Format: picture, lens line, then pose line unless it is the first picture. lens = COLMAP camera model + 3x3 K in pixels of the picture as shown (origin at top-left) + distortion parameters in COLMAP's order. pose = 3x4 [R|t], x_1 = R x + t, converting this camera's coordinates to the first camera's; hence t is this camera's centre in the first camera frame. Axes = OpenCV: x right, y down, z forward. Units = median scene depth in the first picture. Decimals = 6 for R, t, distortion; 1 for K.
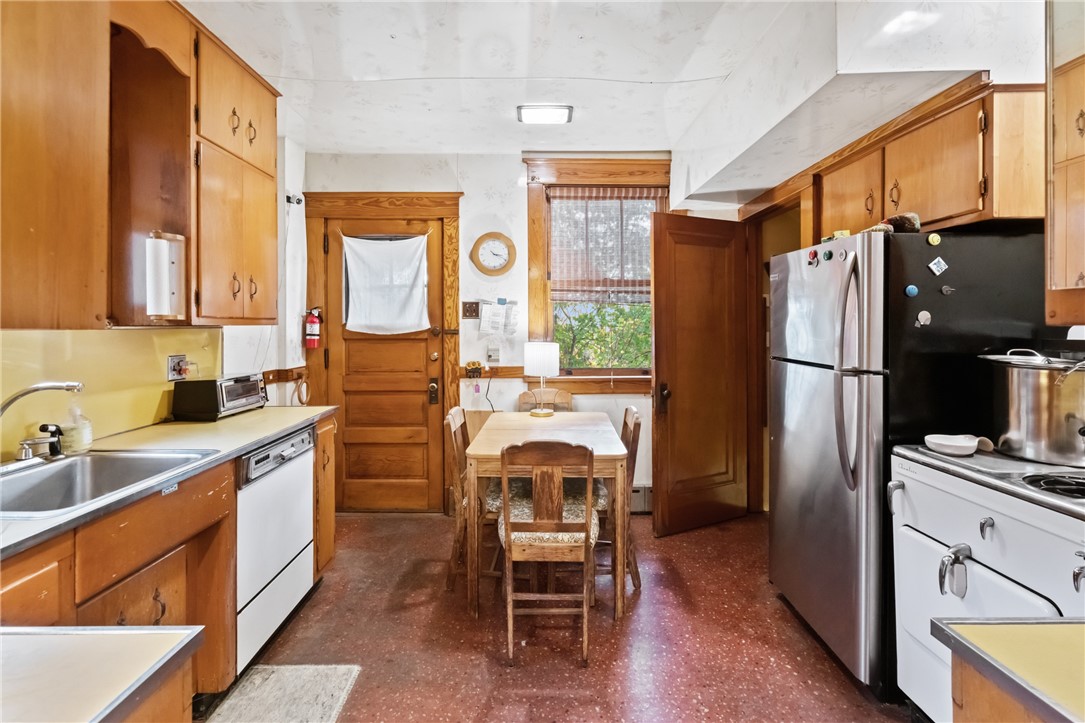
lens RADIAL K [[500.9, 0, 542.0], [0, 500.9, 325.4], [0, 0, 1]] dist [-0.000925, 0.000014]
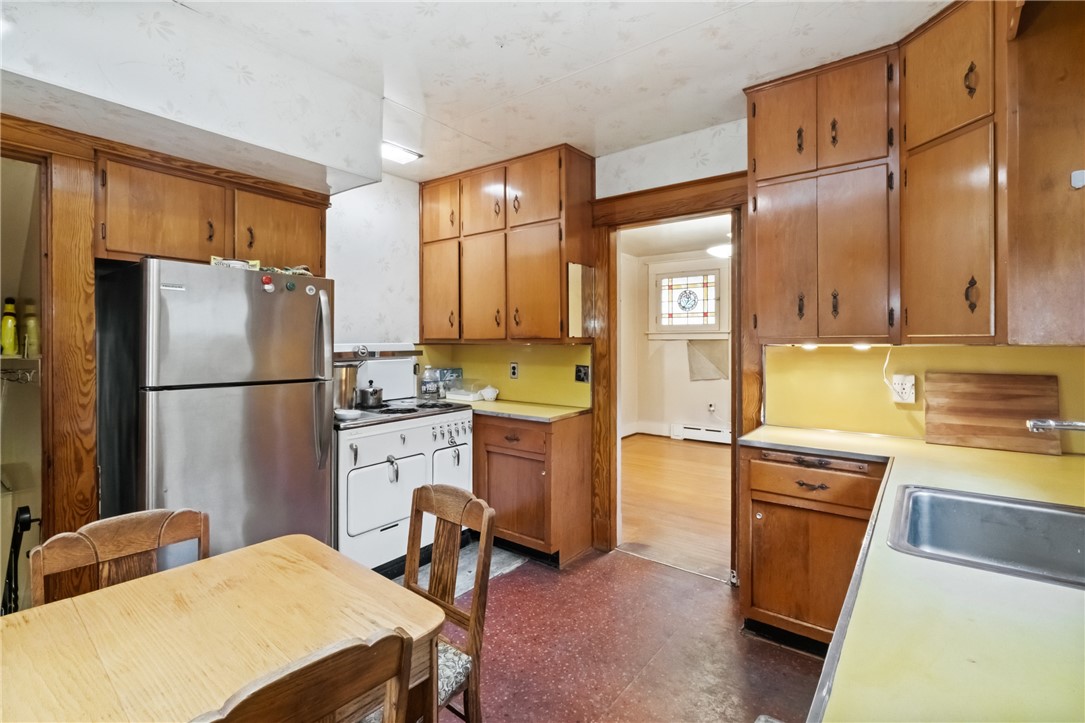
lens RADIAL K [[500.1, 0, 527.3], [0, 500.1, 342.5], [0, 0, 1]] dist [-0.009898, -0.000092]
pose [[-0.769882, 0.004019, 0.638174, -0.335657], [0.004375, 0.999990, -0.001020, -0.001792], [-0.638172, 0.002007, -0.769891, 0.870163]]
